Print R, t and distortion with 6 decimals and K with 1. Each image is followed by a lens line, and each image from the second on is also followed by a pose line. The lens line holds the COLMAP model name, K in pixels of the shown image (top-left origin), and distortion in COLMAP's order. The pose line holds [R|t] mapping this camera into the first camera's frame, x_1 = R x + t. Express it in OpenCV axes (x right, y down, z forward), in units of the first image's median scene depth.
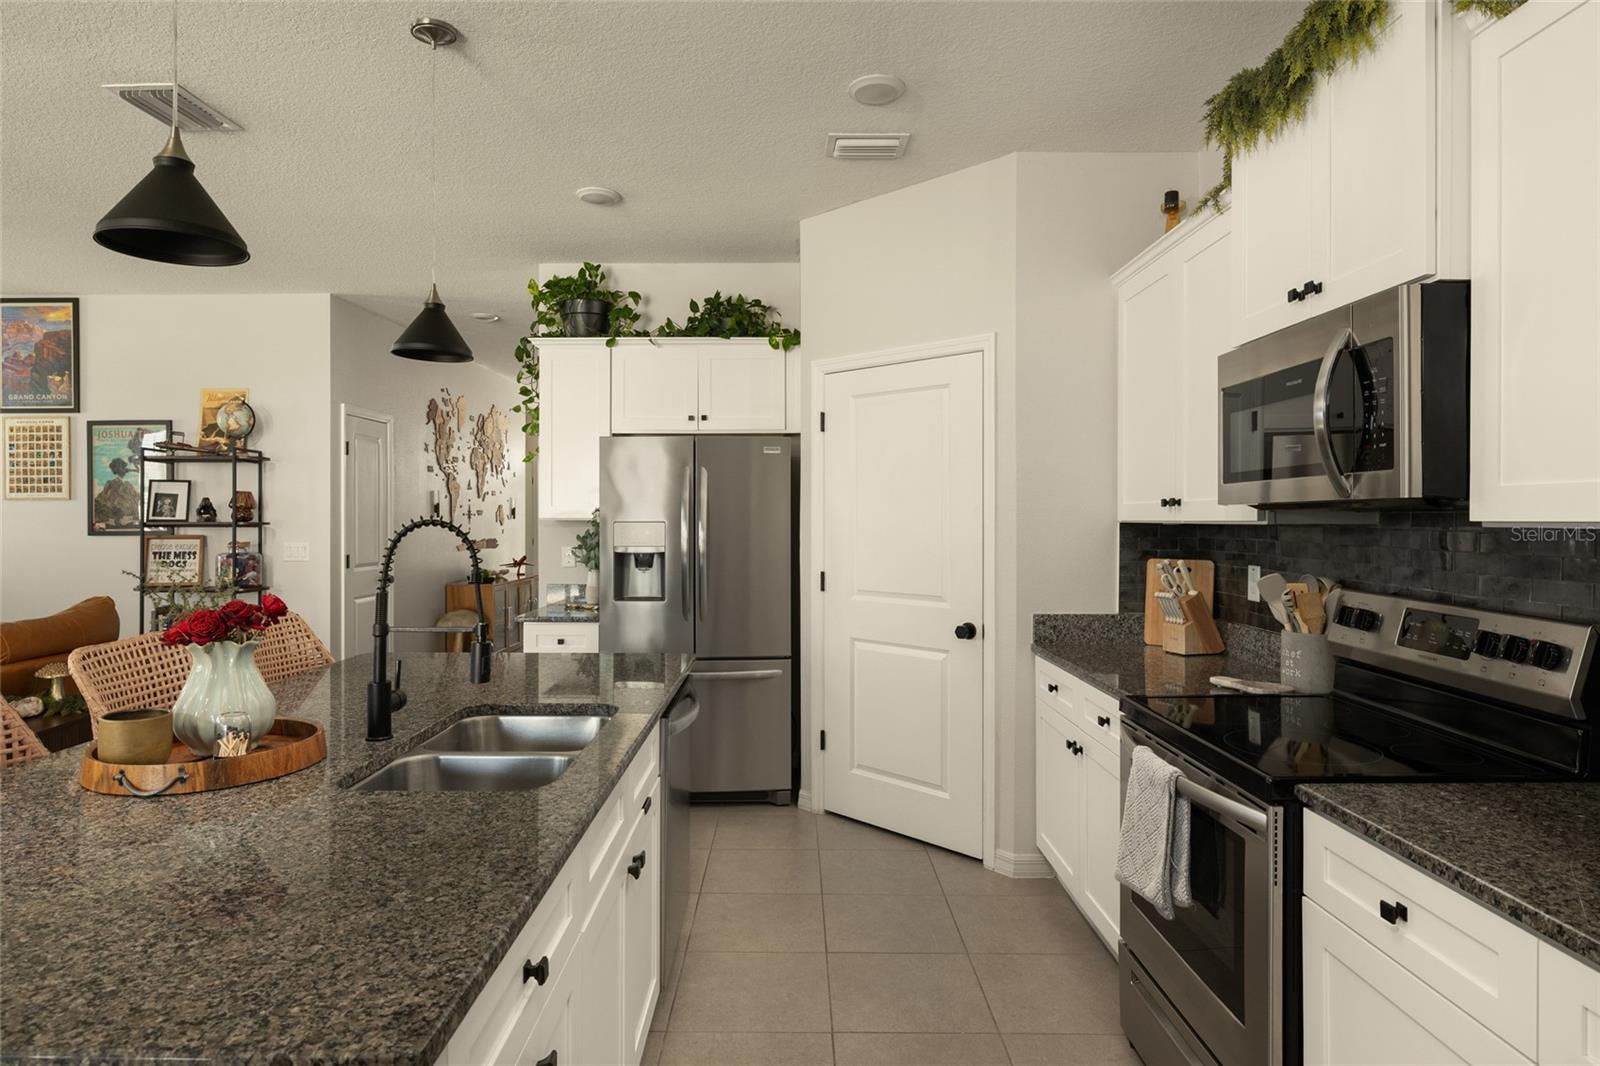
lens RADIAL K [[902.6, 0, 765.1], [0, 902.6, 517.3], [0, 0, 1]] dist [-0.003990, 0.001701]
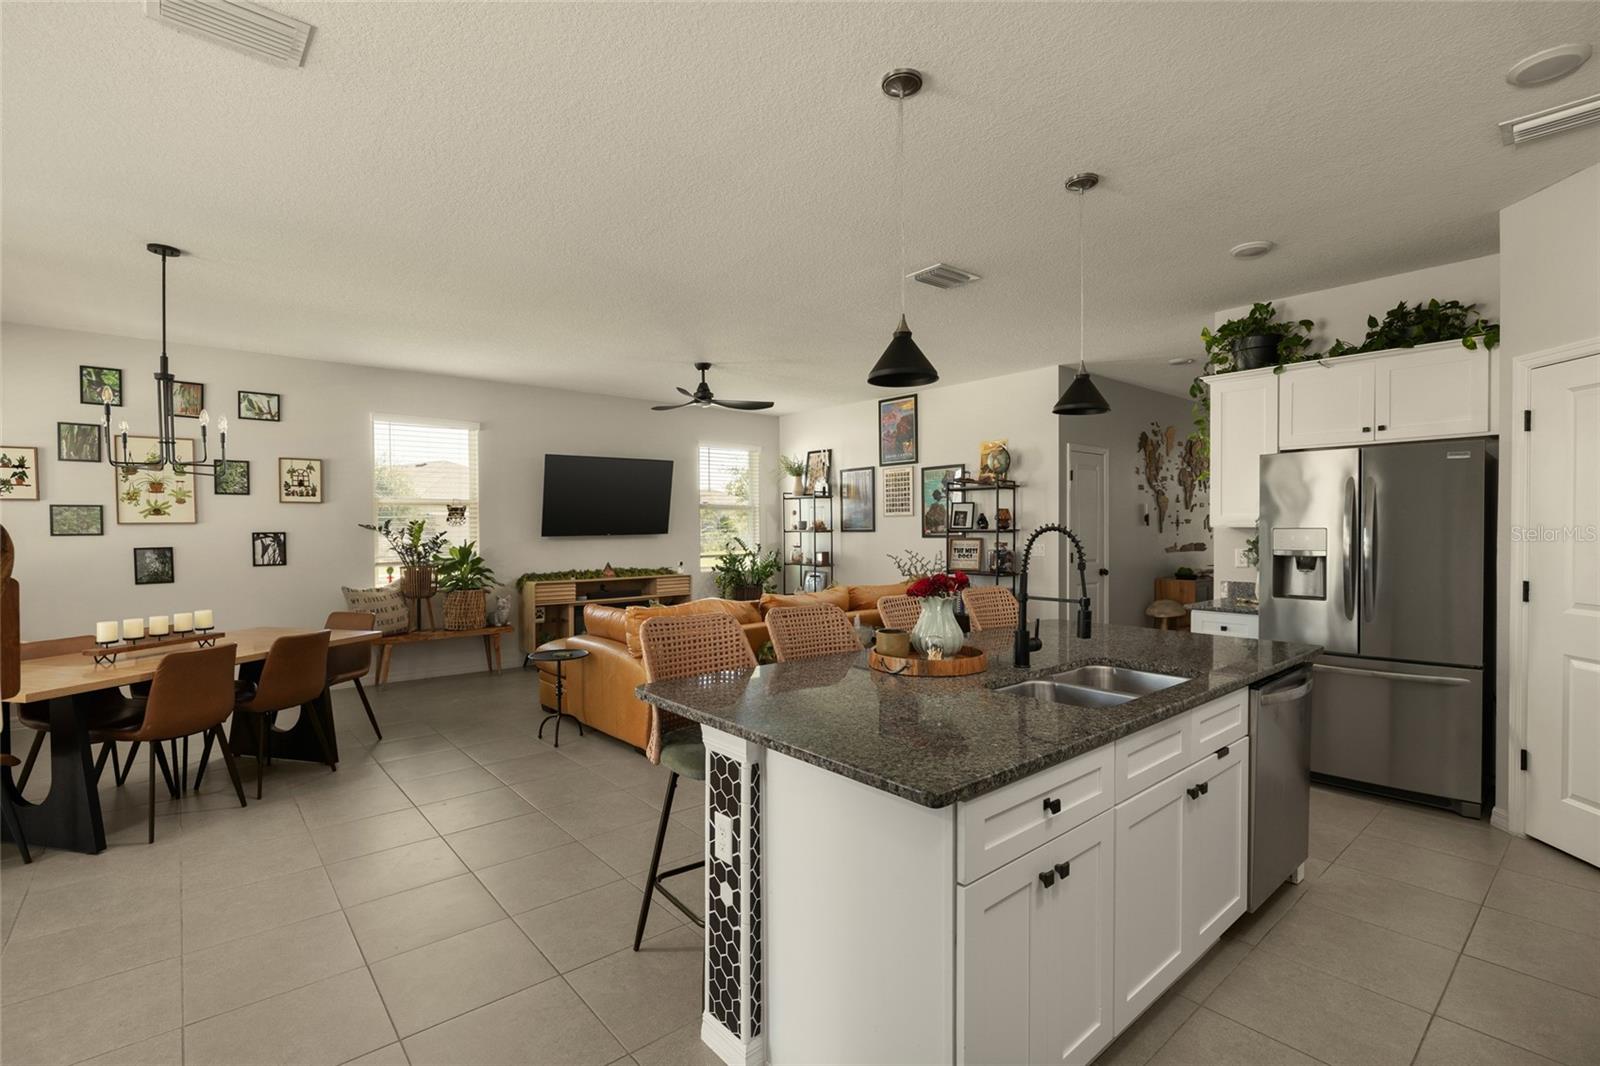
lens RADIAL K [[709.0, 0, 799.0], [0, 709.0, 541.6], [0, 0, 1]] dist [-0.011151, 0.002406]
pose [[0.664013, 0.011494, -0.747633, 0.096143], [0.005233, 0.999786, 0.020019, 0.000750], [0.747703, -0.017205, 0.663810, -0.042483]]
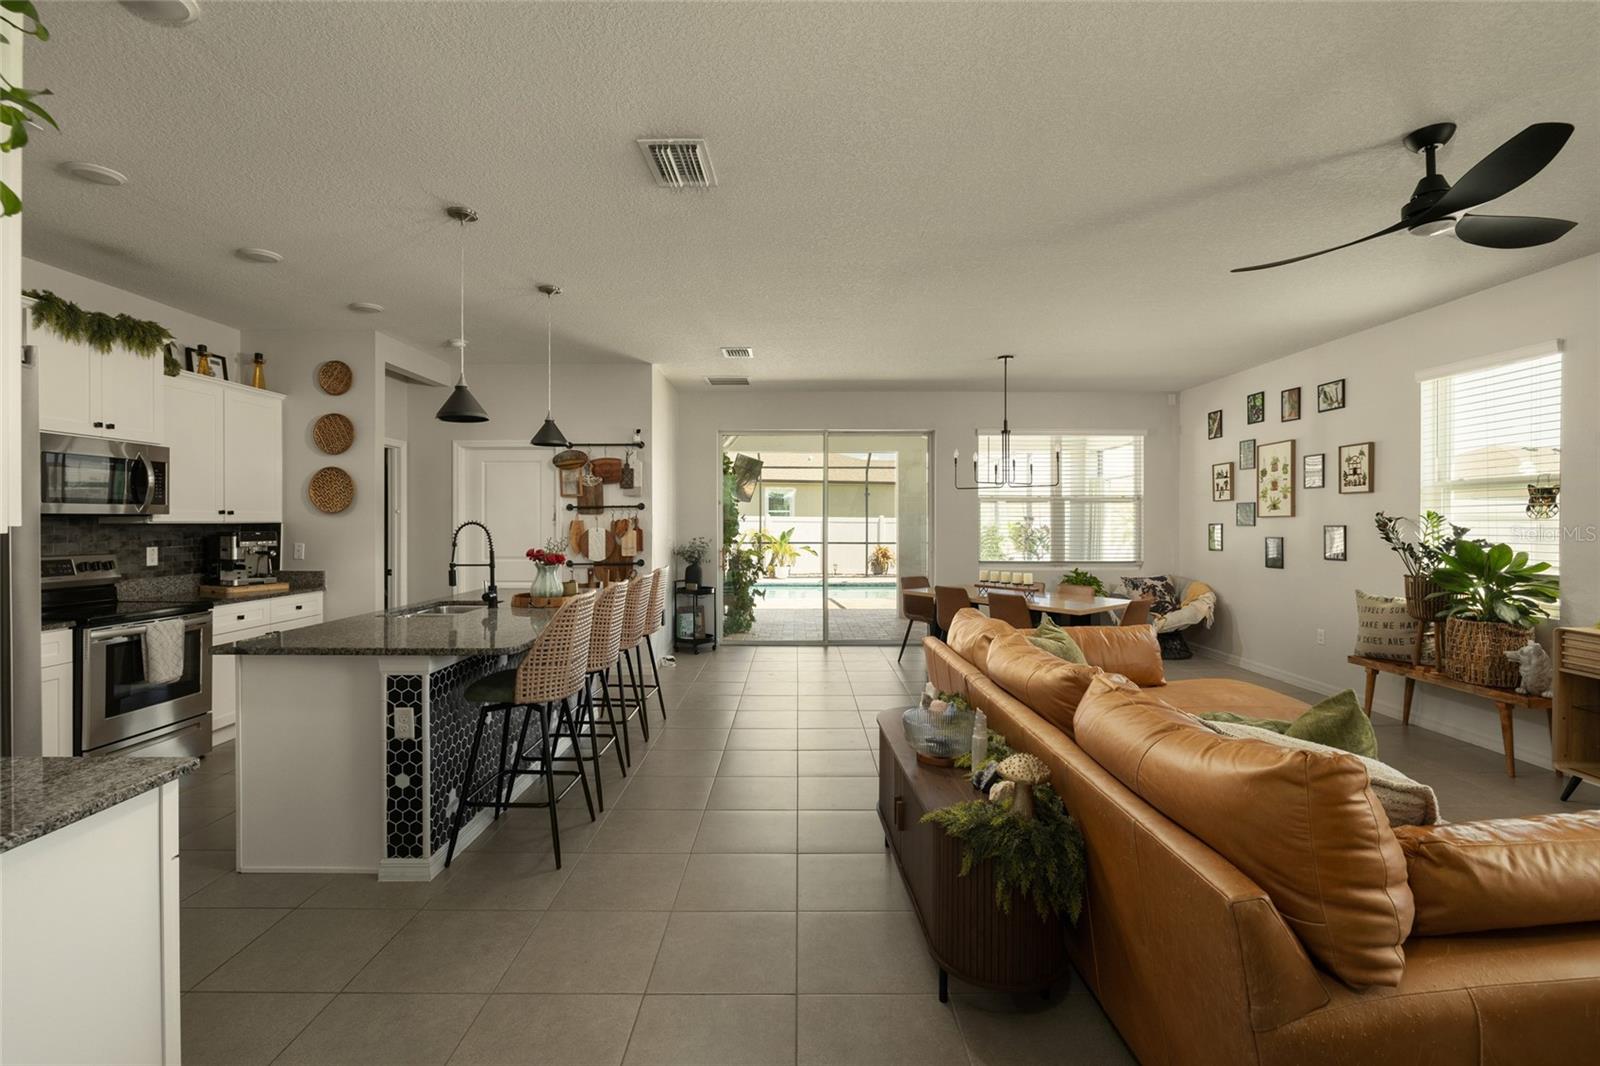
lens RADIAL K [[709.0, 0, 796.0], [0, 709.0, 525.5], [0, 0, 1]] dist [-0.011151, 0.002406]
pose [[-0.999754, -0.002069, -0.022091, -0.564787], [-0.002212, 0.999977, 0.006460, -0.001292], [0.022077, 0.006508, -0.999735, 1.361361]]
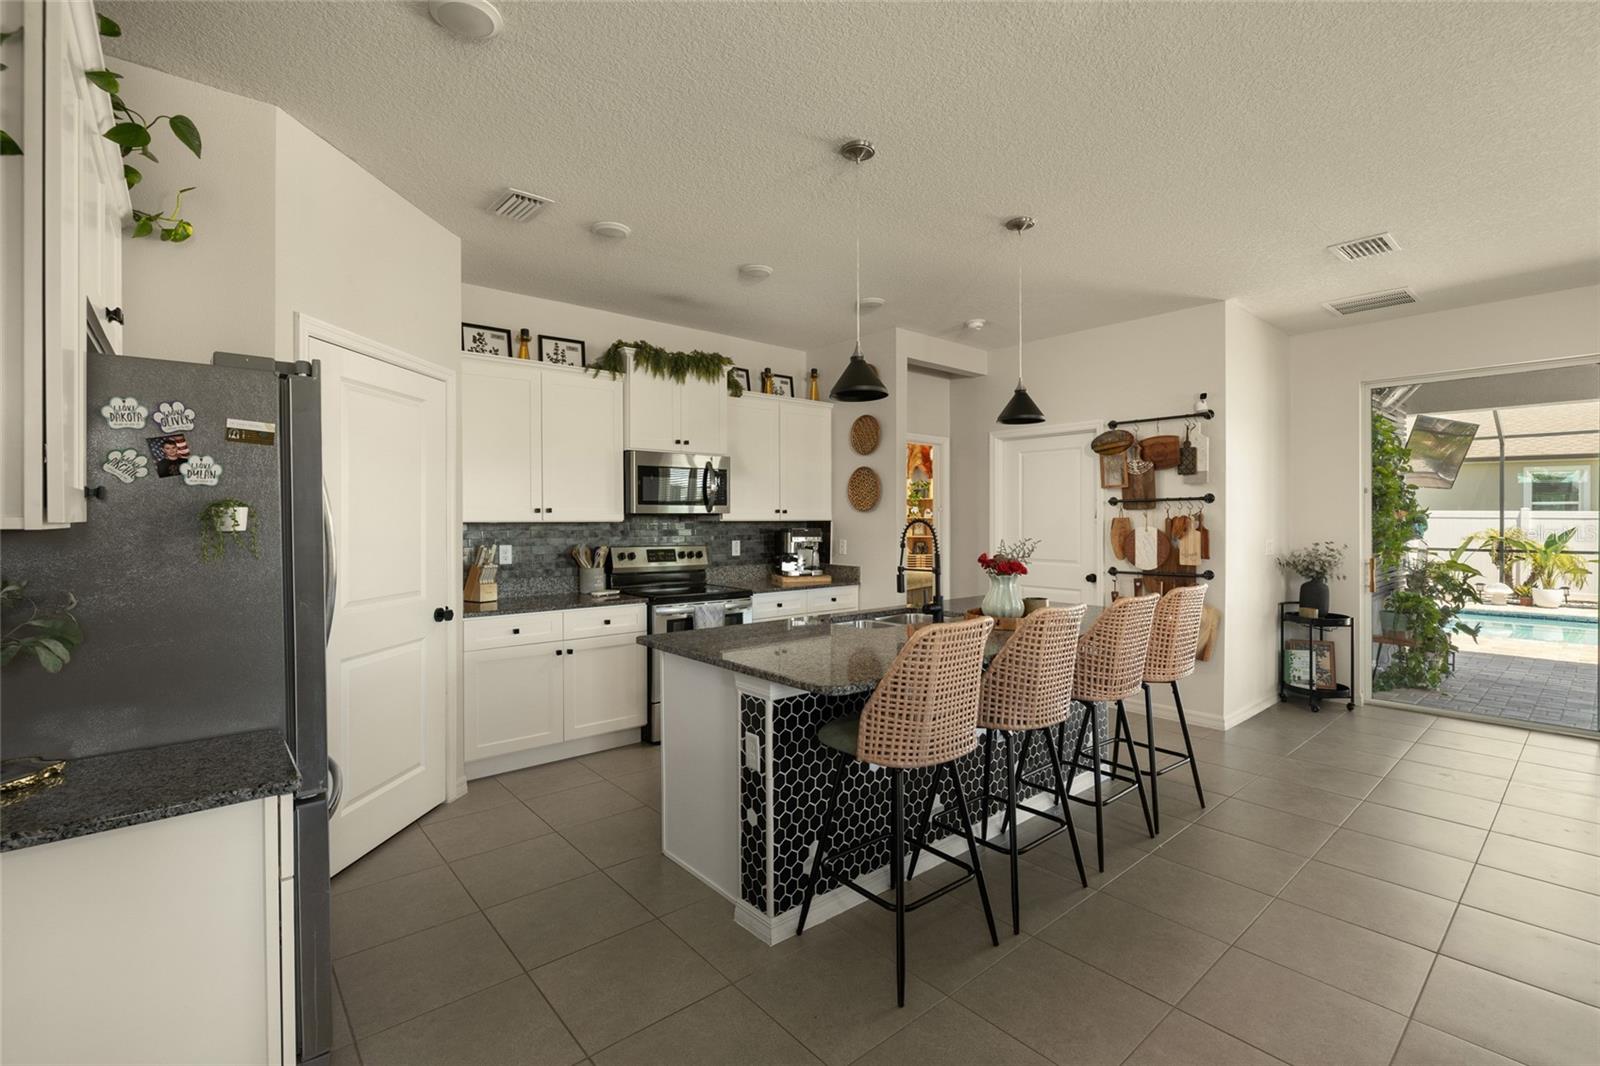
lens RADIAL K [[709.0, 0, 796.4], [0, 709.0, 524.5], [0, 0, 1]] dist [-0.011151, 0.002406]
pose [[-0.667339, -0.005893, 0.744731, -0.656821], [0.000606, 0.999964, 0.008455, -0.000153], [-0.744754, 0.006094, -0.667311, 1.068993]]
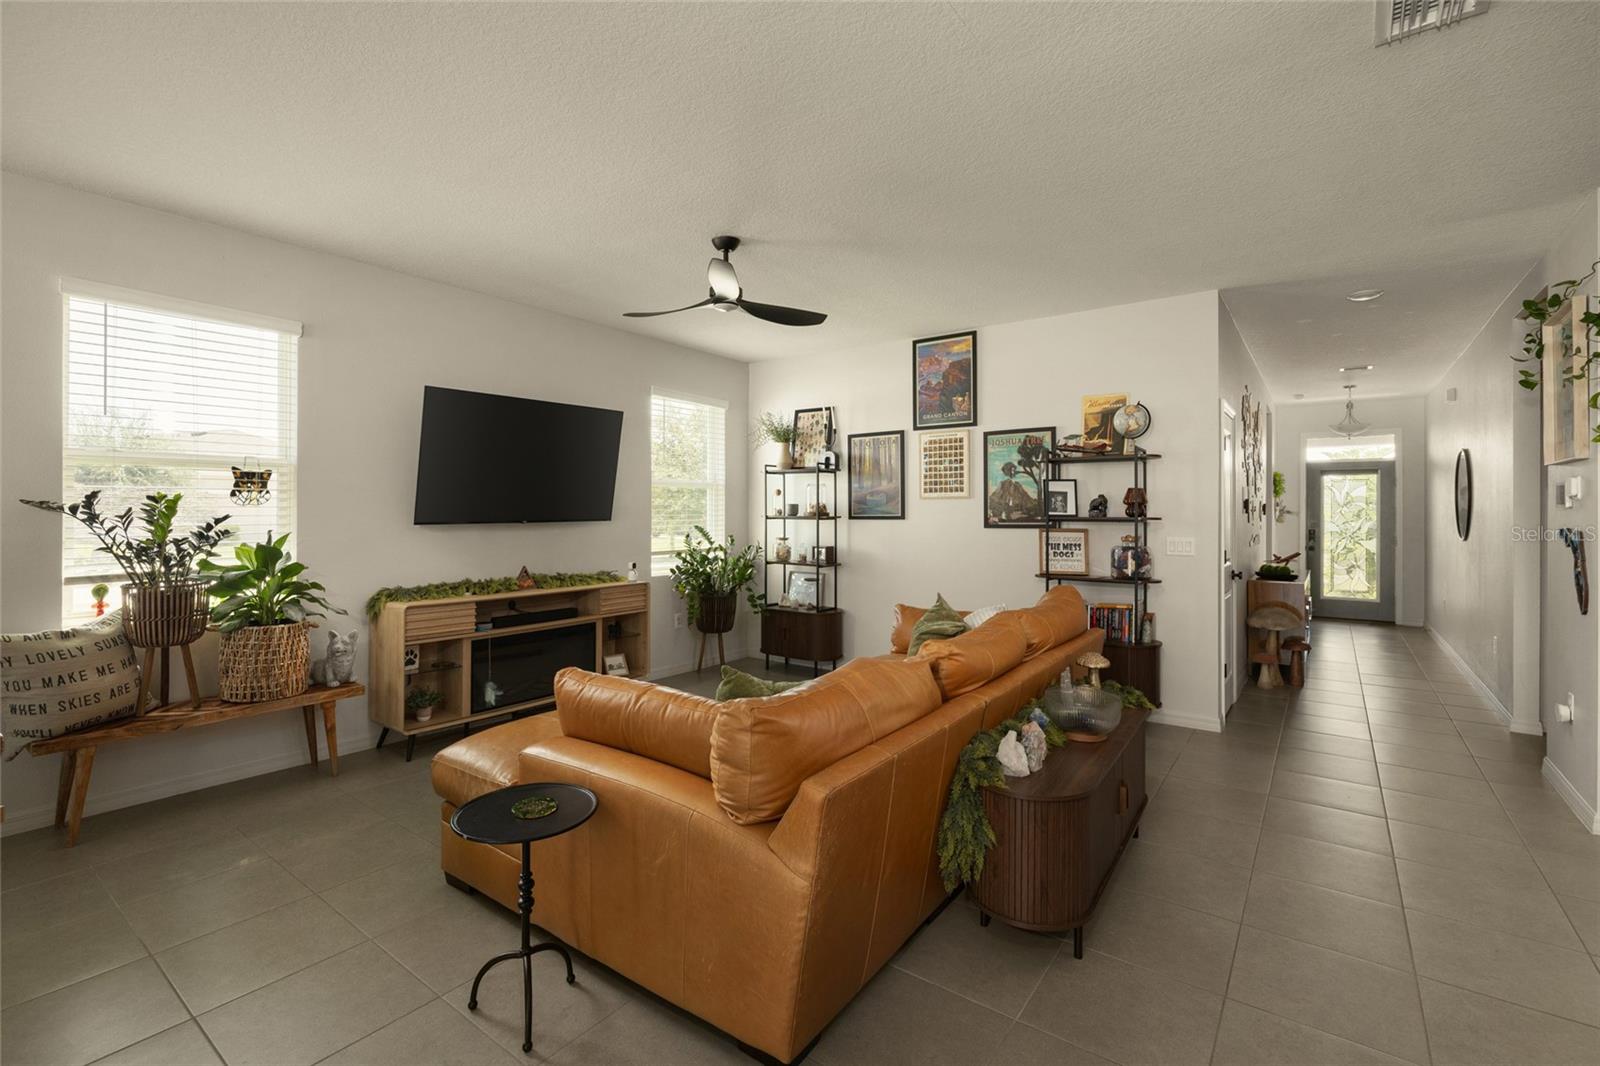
lens RADIAL K [[709.0, 0, 801.6], [0, 709.0, 508.3], [0, 0, 1]] dist [-0.011151, 0.002406]
pose [[0.809860, -0.001398, -0.586621, -0.534482], [-0.002269, 0.999982, -0.005516, 0.000229], [0.586618, 0.005798, 0.809843, 0.129915]]
